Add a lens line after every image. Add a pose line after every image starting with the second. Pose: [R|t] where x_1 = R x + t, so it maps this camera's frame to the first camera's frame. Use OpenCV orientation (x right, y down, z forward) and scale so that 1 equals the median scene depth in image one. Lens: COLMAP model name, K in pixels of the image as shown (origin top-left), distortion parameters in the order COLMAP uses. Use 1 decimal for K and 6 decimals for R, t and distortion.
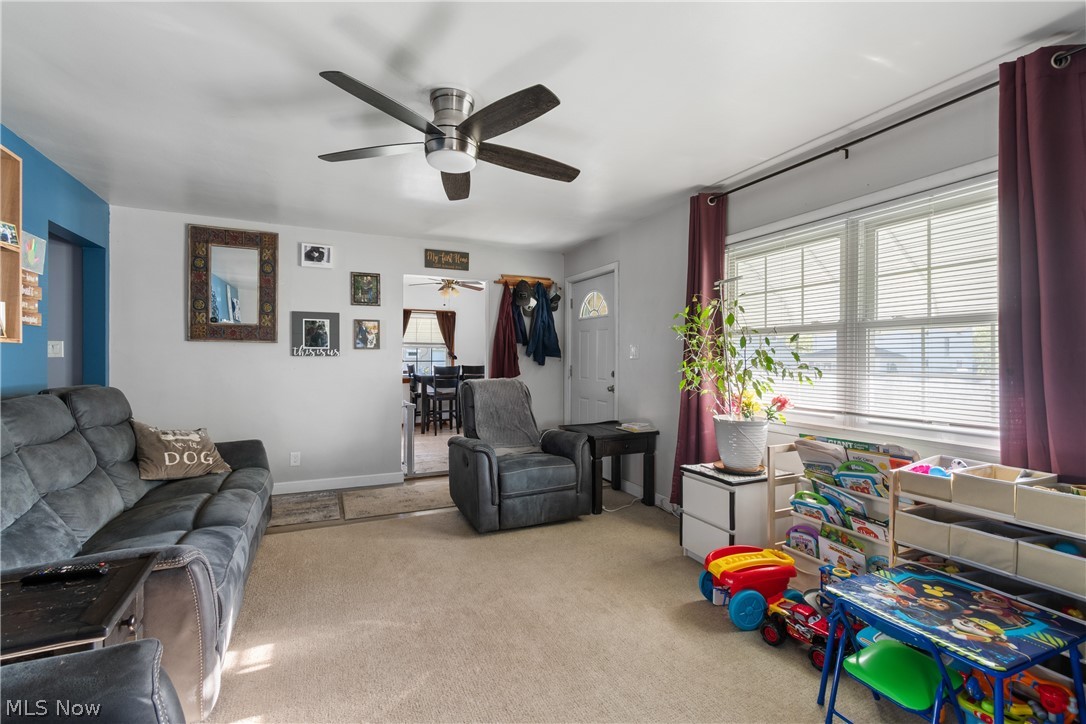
lens RADIAL K [[475.6, 0, 536.9], [0, 475.6, 361.3], [0, 0, 1]] dist [-0.004574, -0.000932]
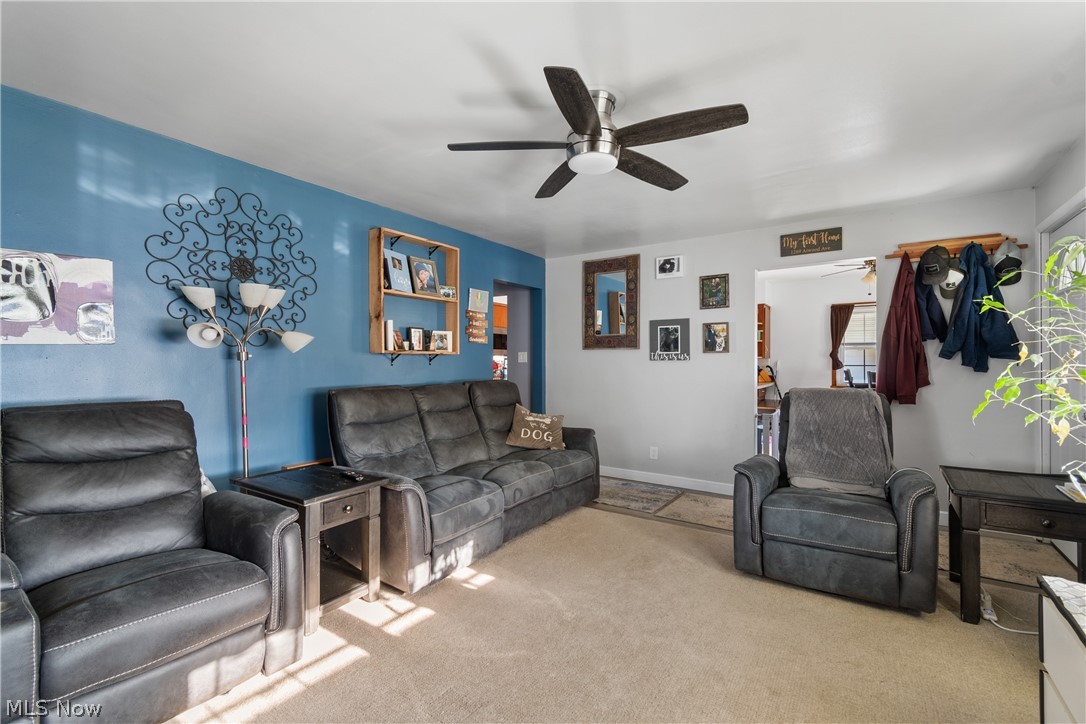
lens RADIAL K [[475.6, 0, 543.4], [0, 475.6, 360.6], [0, 0, 1]] dist [-0.004574, -0.000932]
pose [[0.511722, -0.007501, -0.859118, 0.320121], [-0.002054, 0.999948, -0.009954, 0.000955], [0.859149, 0.006859, 0.511680, 0.208543]]
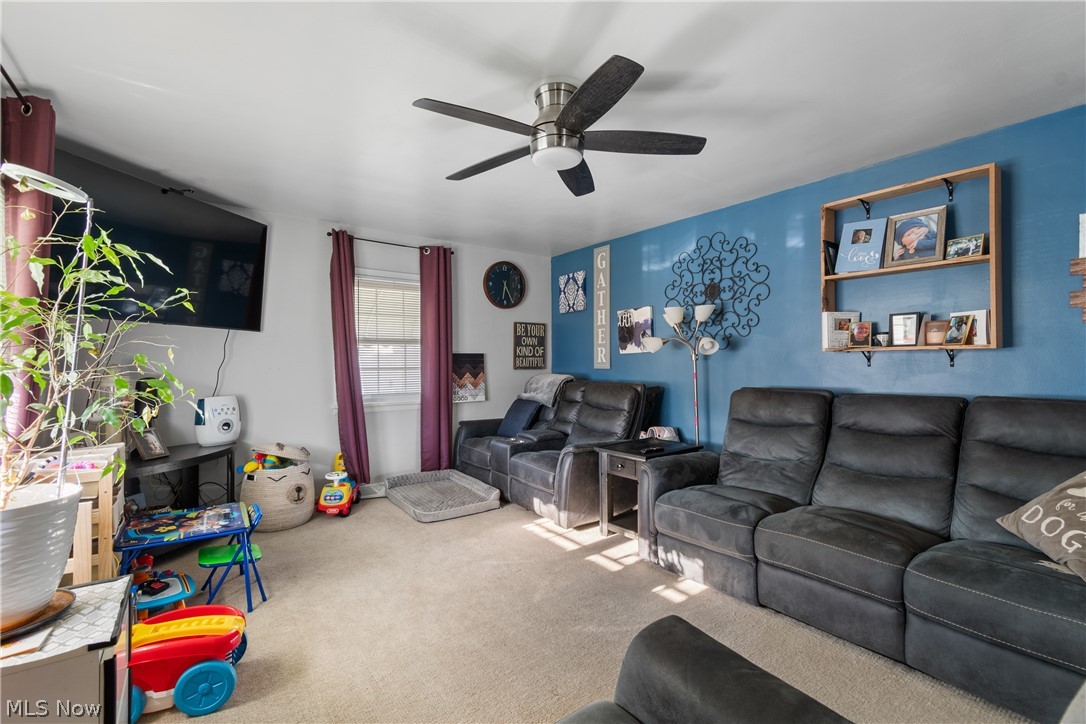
lens RADIAL K [[475.6, 0, 542.3], [0, 475.6, 358.3], [0, 0, 1]] dist [-0.004574, -0.000932]
pose [[-0.977053, -0.006106, -0.212907, 0.026669], [-0.005348, 0.999977, -0.004139, -0.004329], [0.212927, -0.002905, -0.977064, 0.990958]]
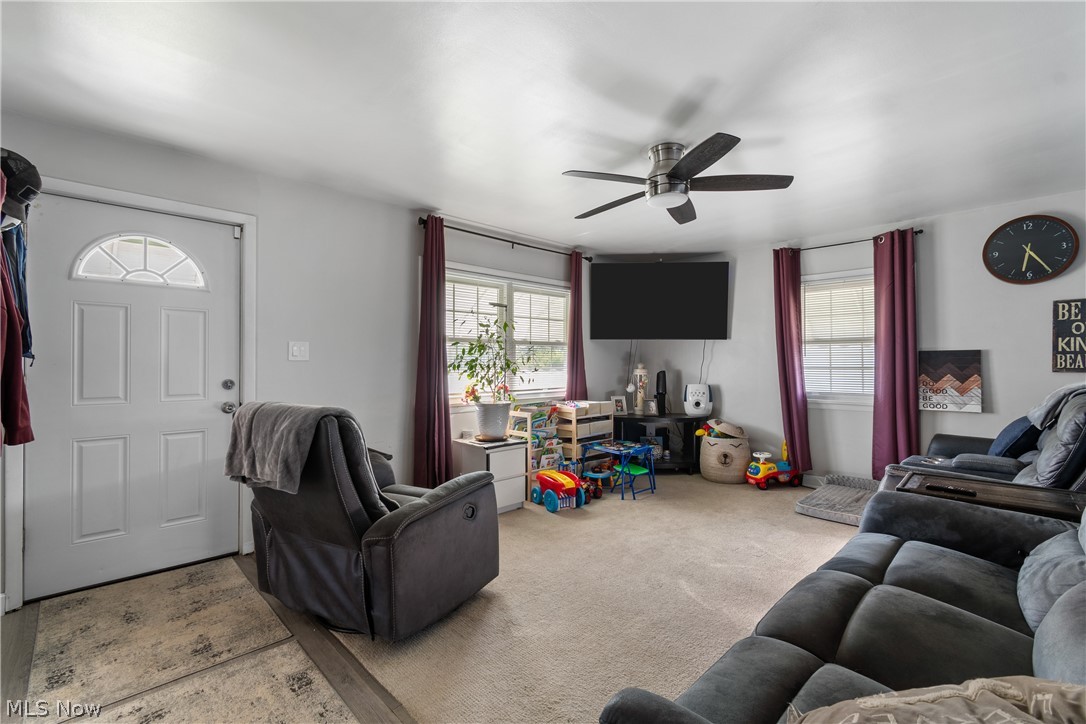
lens RADIAL K [[475.6, 0, 537.6], [0, 475.6, 359.0], [0, 0, 1]] dist [-0.004574, -0.000932]
pose [[-0.339378, 0.002196, 0.940647, -0.623303], [0.002448, 0.999996, -0.001451, -0.004007], [-0.940647, 0.001810, -0.339382, 0.886344]]
